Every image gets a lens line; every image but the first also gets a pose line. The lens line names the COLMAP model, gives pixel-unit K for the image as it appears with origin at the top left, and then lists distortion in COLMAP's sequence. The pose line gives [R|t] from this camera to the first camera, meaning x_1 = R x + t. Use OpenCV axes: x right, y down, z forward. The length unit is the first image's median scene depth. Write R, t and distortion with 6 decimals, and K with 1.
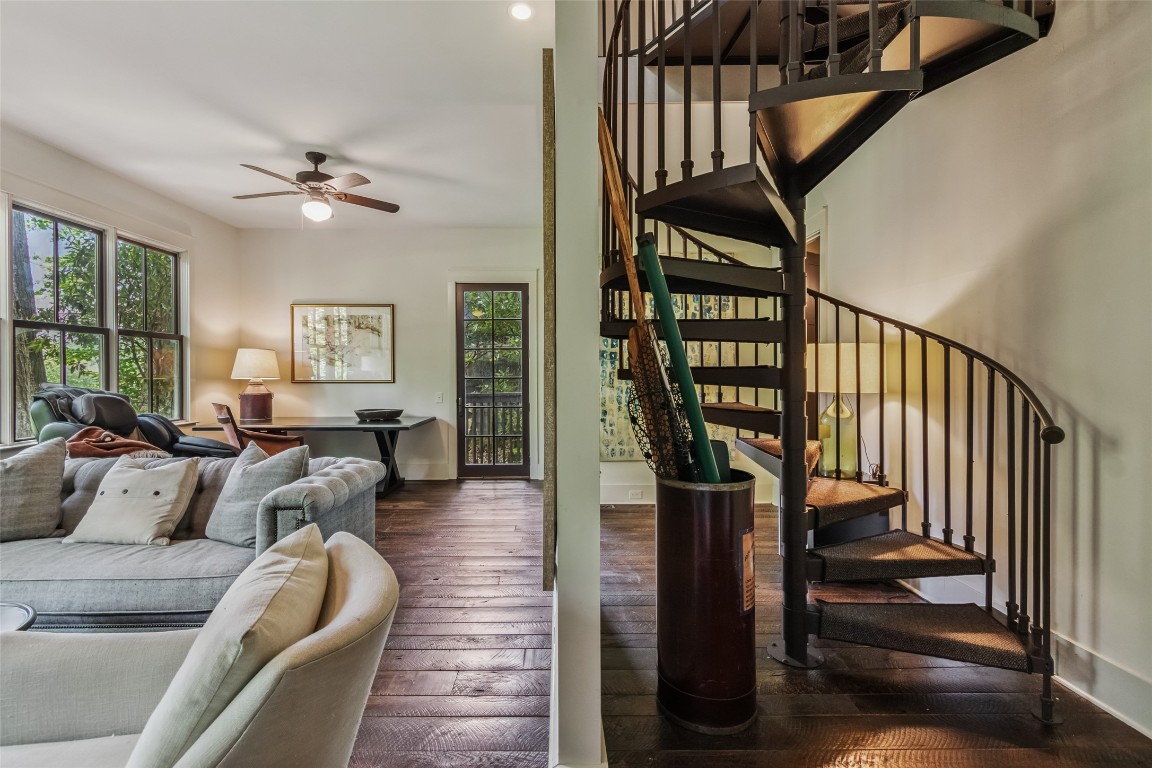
lens RADIAL K [[536.5, 0, 562.3], [0, 536.5, 379.0], [0, 0, 1]] dist [0.011392, -0.001449]
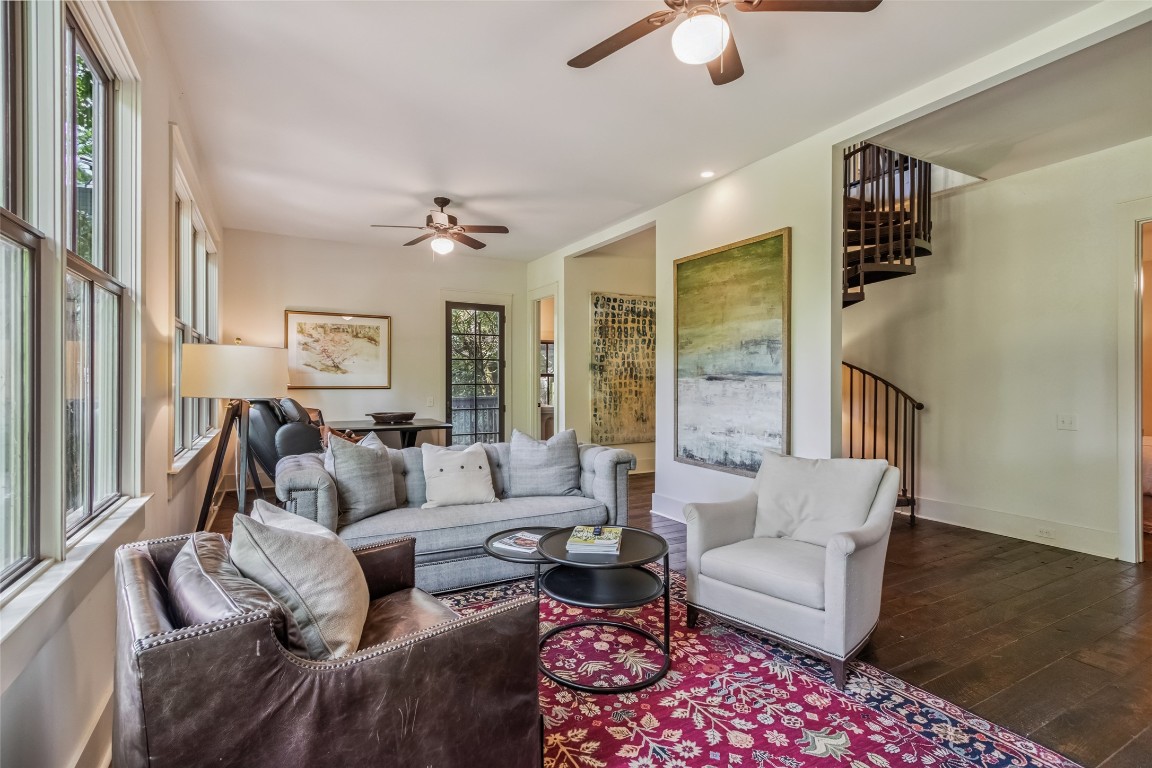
lens RADIAL K [[536.5, 0, 562.3], [0, 536.5, 379.0], [0, 0, 1]] dist [0.011392, -0.001449]
pose [[0.884581, 0.005324, 0.466356, -0.567218], [0.001371, 0.999901, -0.014016, 0.003648], [-0.466384, 0.013038, 0.884486, -0.140409]]
